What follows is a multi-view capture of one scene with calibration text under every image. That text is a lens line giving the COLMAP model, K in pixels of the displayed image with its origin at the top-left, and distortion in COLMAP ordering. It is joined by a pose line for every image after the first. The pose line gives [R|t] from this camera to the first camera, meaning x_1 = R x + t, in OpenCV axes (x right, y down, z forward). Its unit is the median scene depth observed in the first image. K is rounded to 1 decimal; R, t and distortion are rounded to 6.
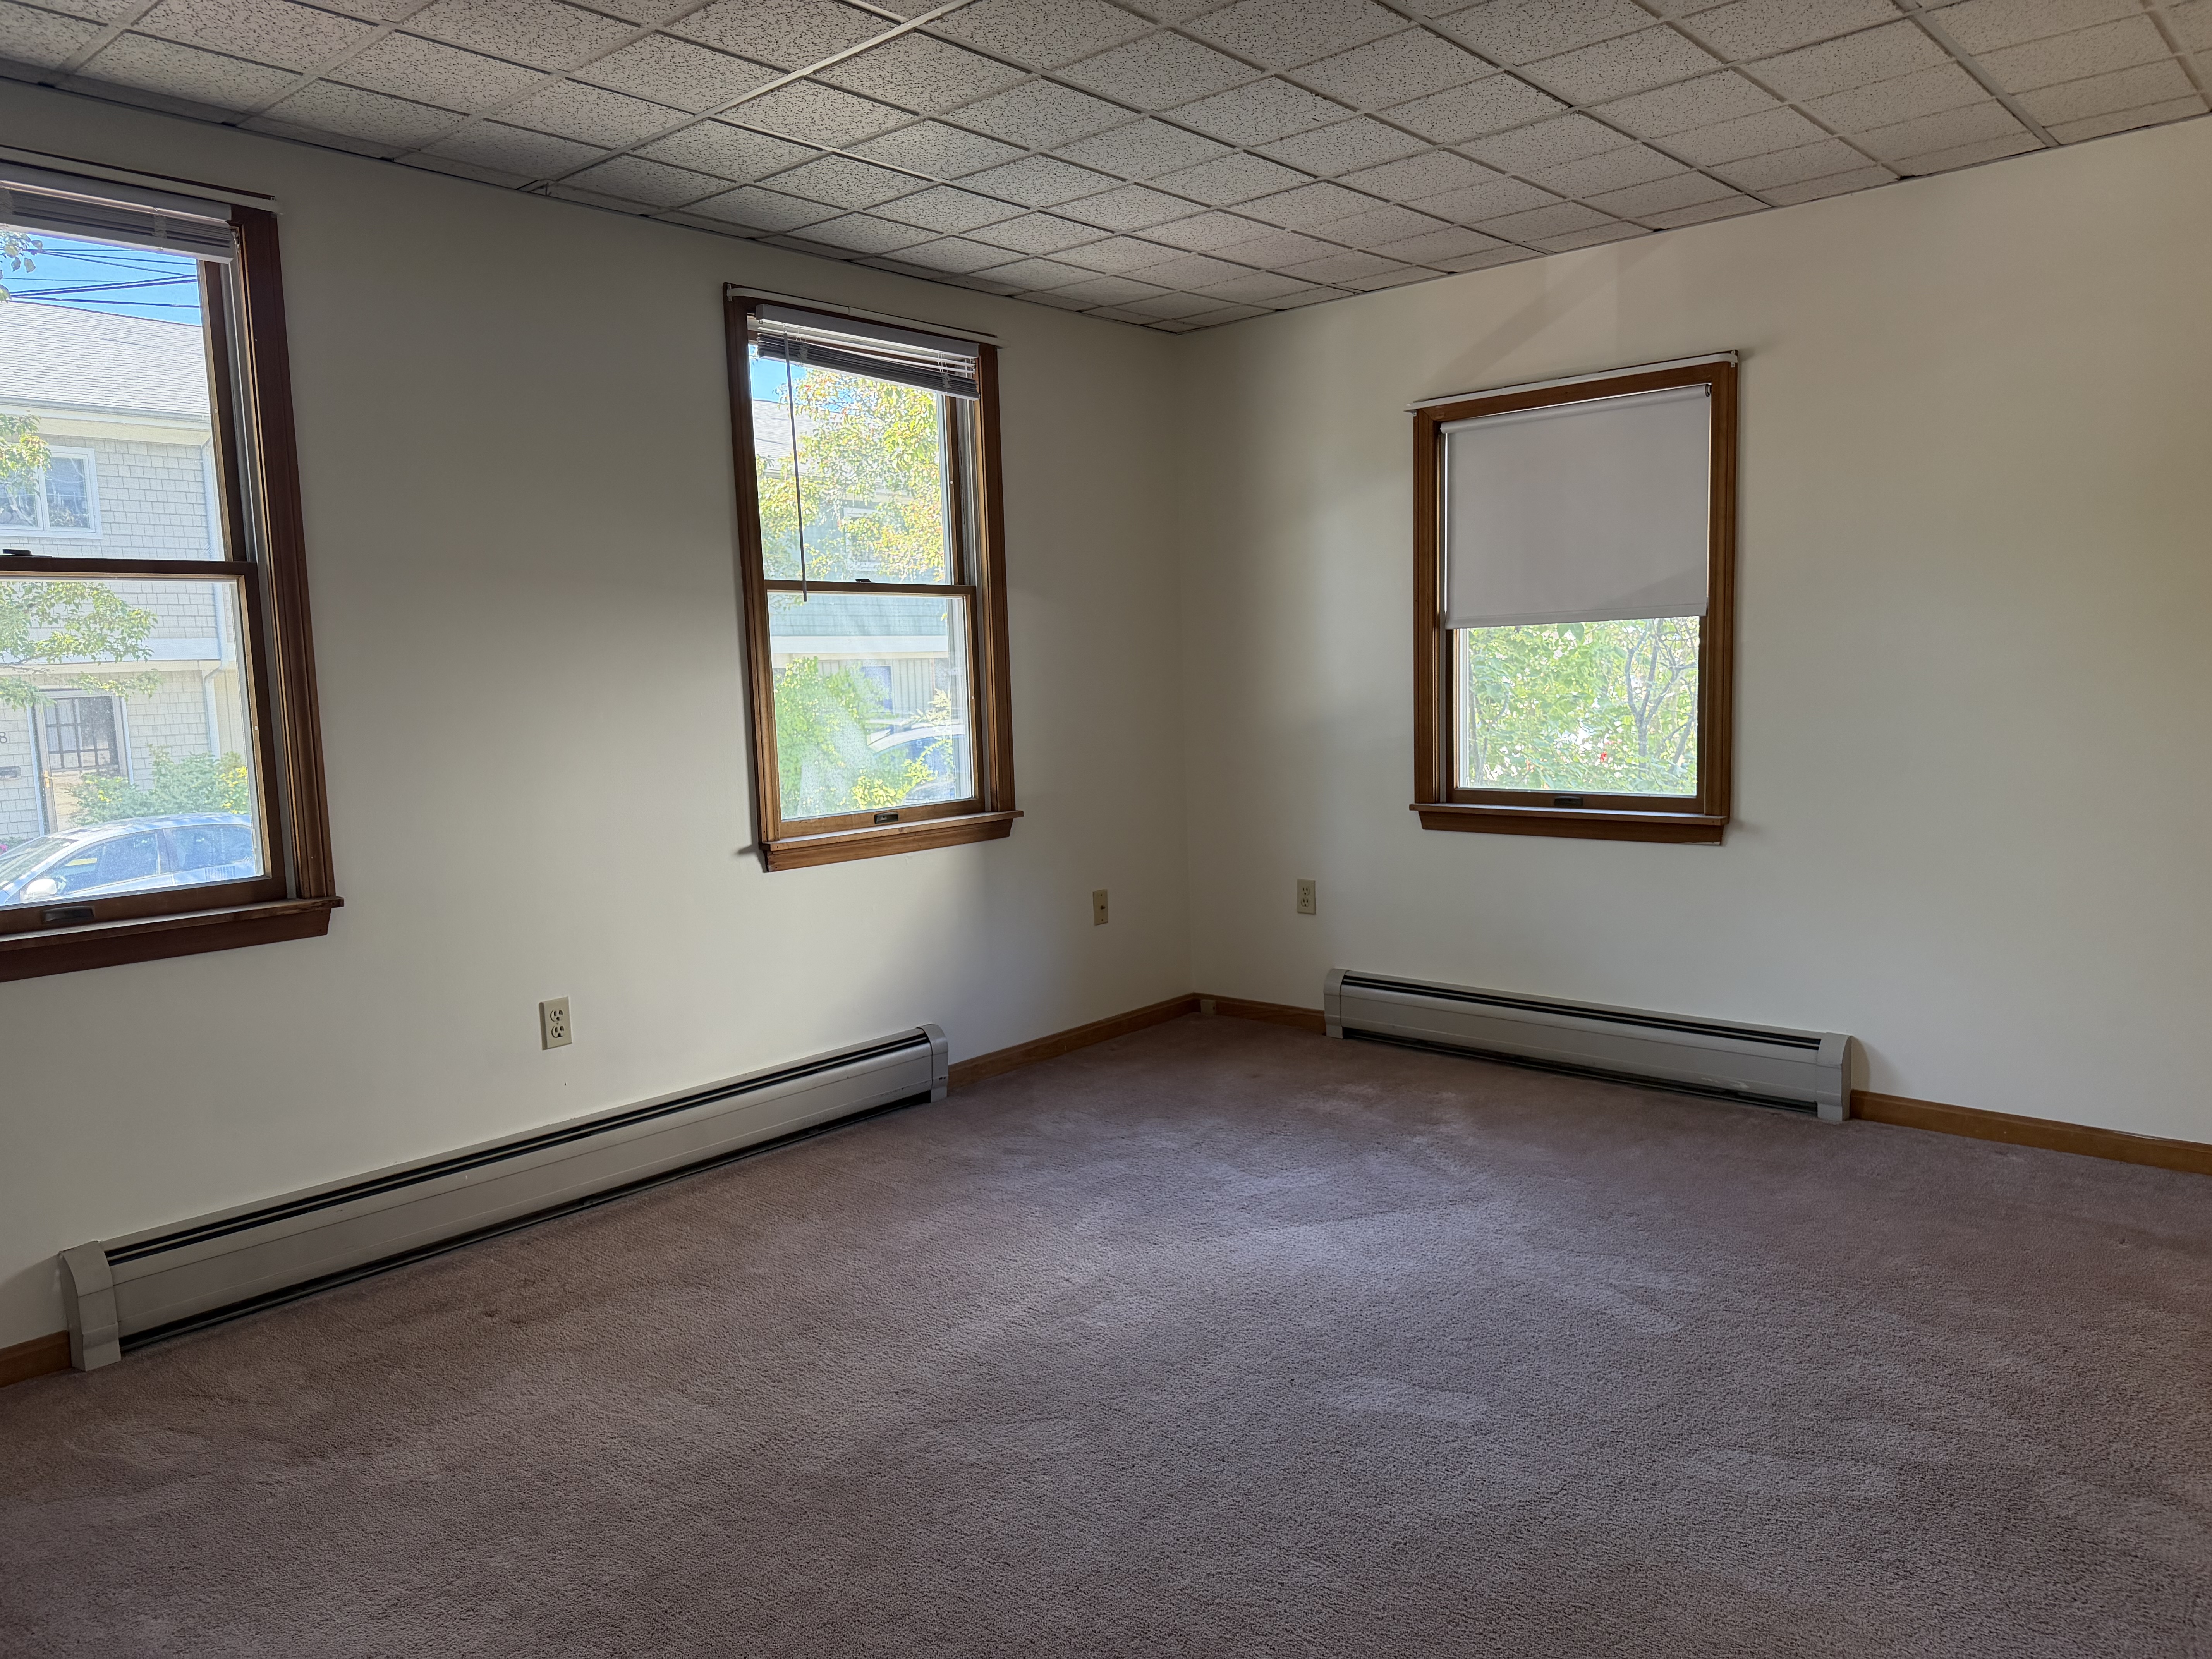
lens RADIAL K [[1576.0, 0, 1040.4], [0, 1576.0, 850.4], [0, 0, 1]] dist [0.141489, -0.256009]
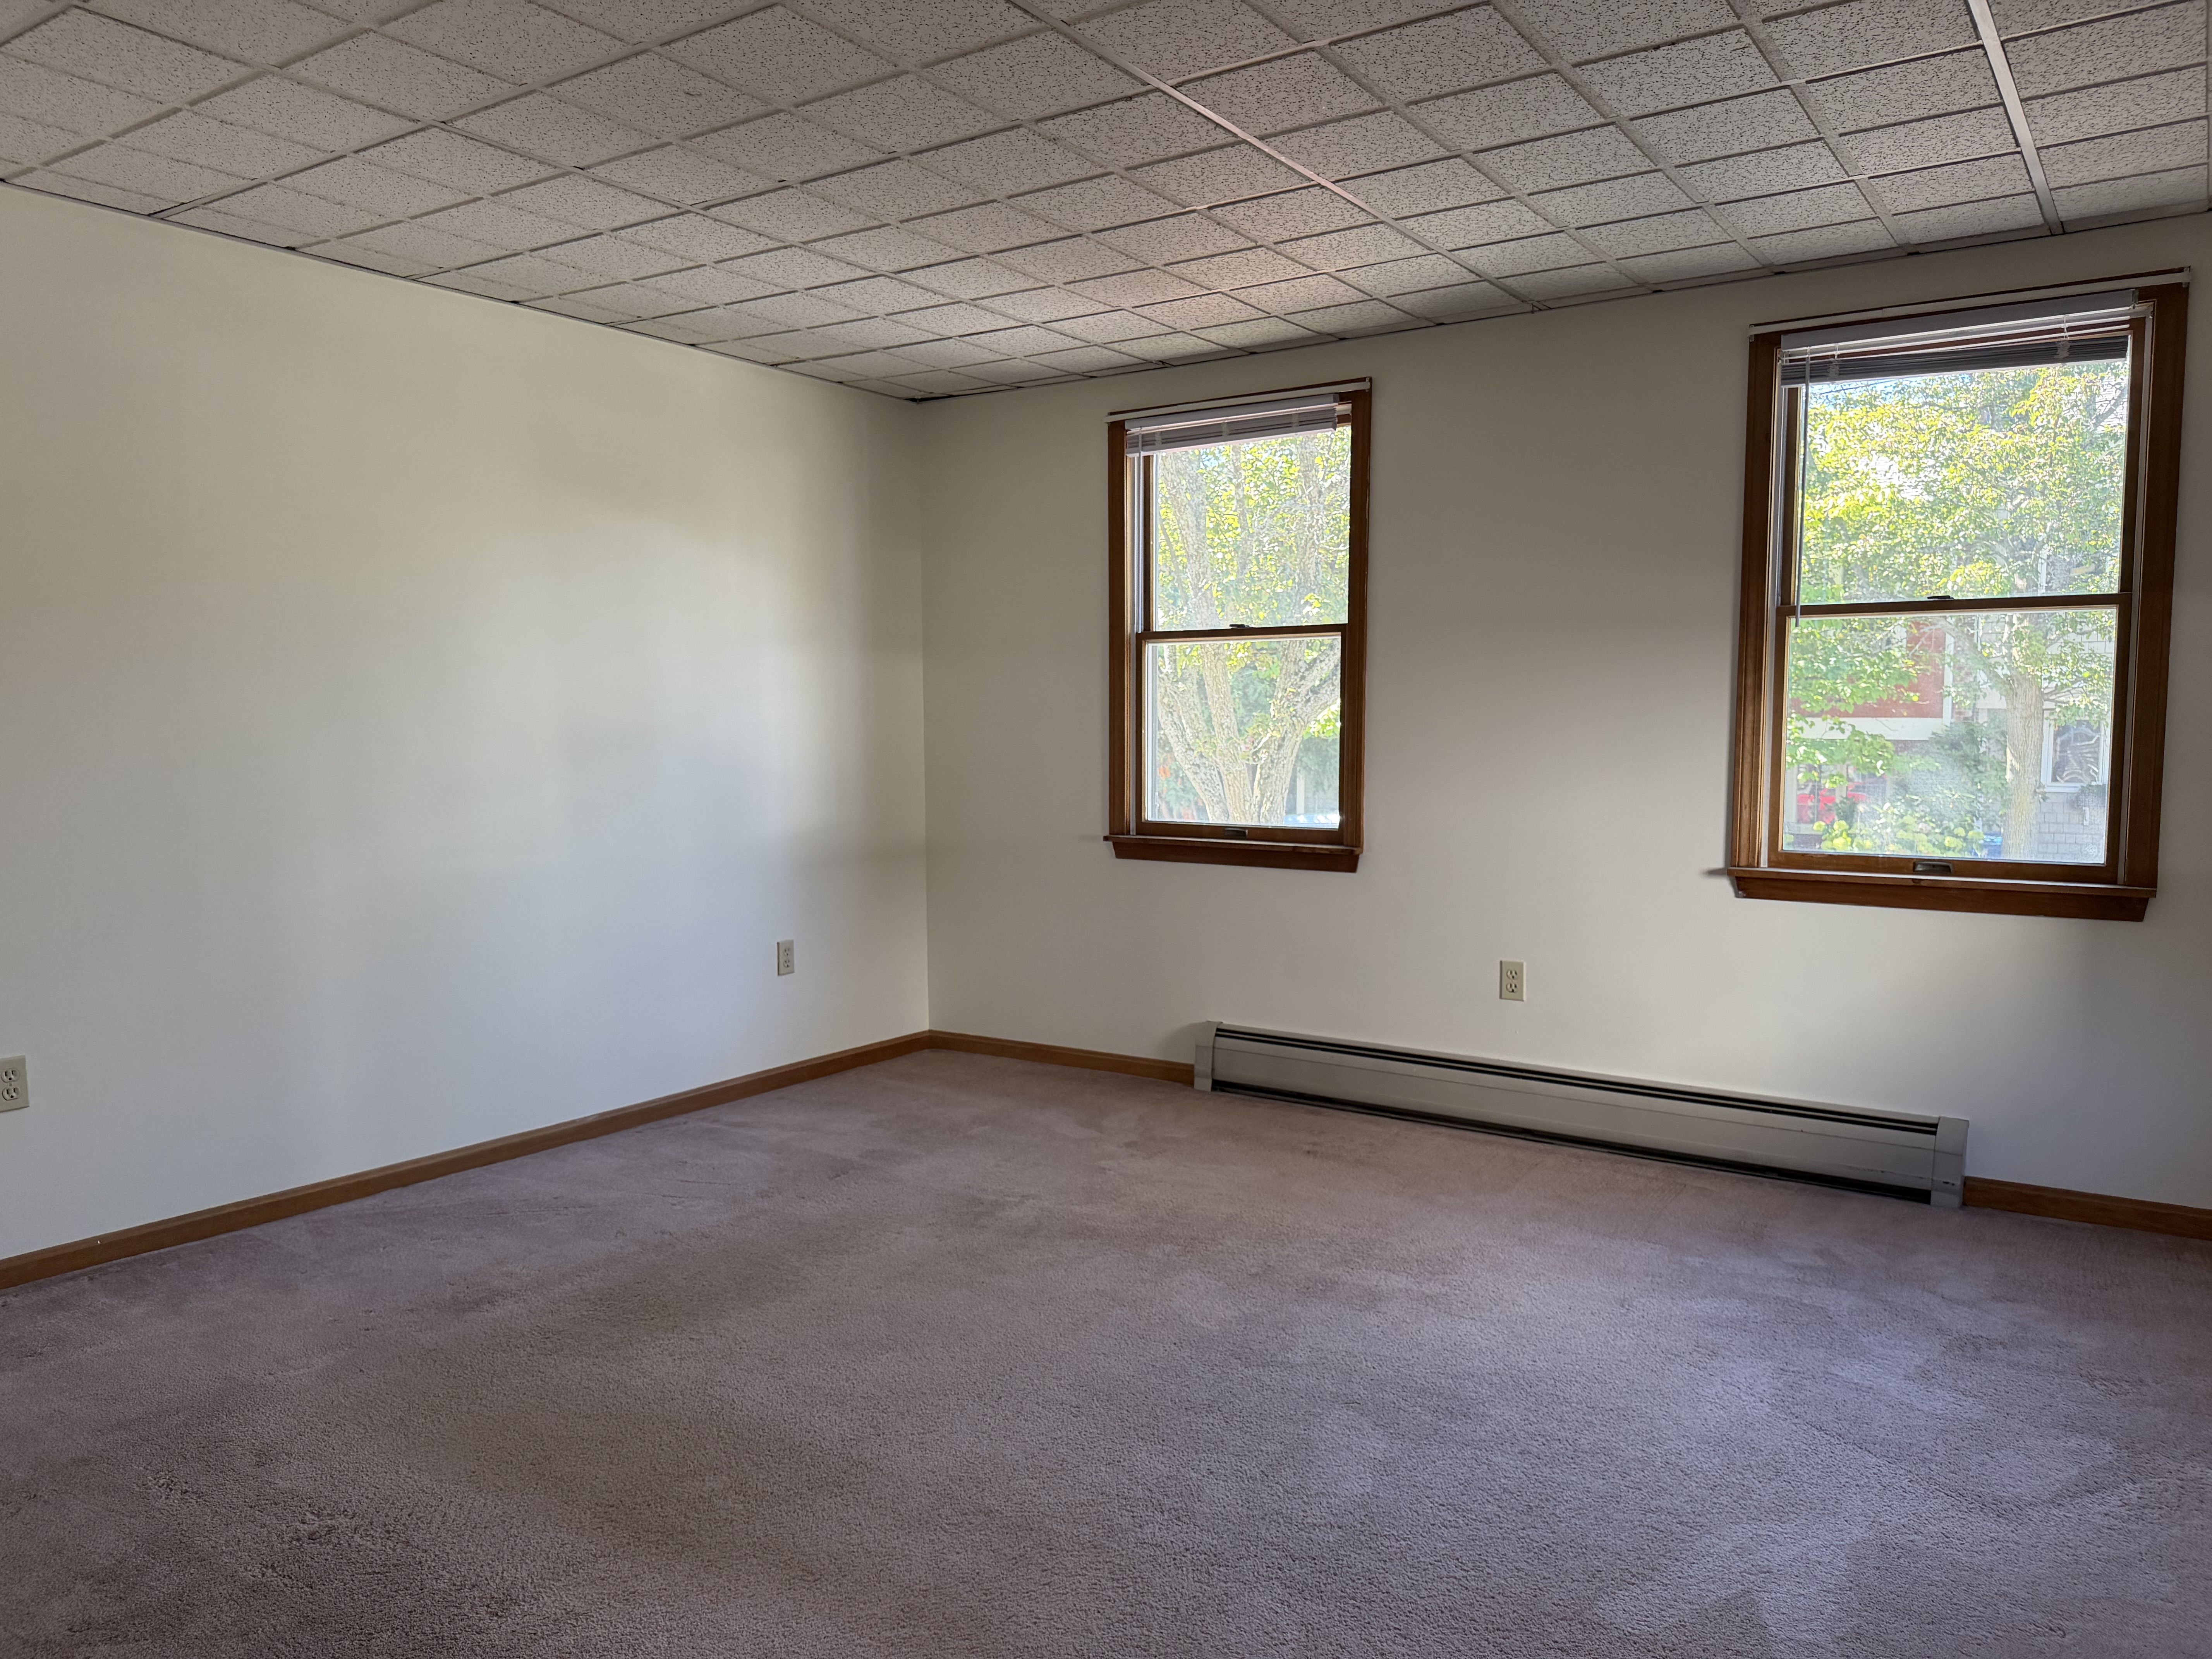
lens RADIAL K [[1551.6, 0, 1113.9], [0, 1551.6, 847.8], [0, 0, 1]] dist [0.107296, -0.148321]
pose [[0.134402, 0.117955, -0.983881, 0.814142], [-0.116767, 0.987858, 0.102481, -0.079516], [0.984023, 0.101111, 0.146544, 0.495283]]
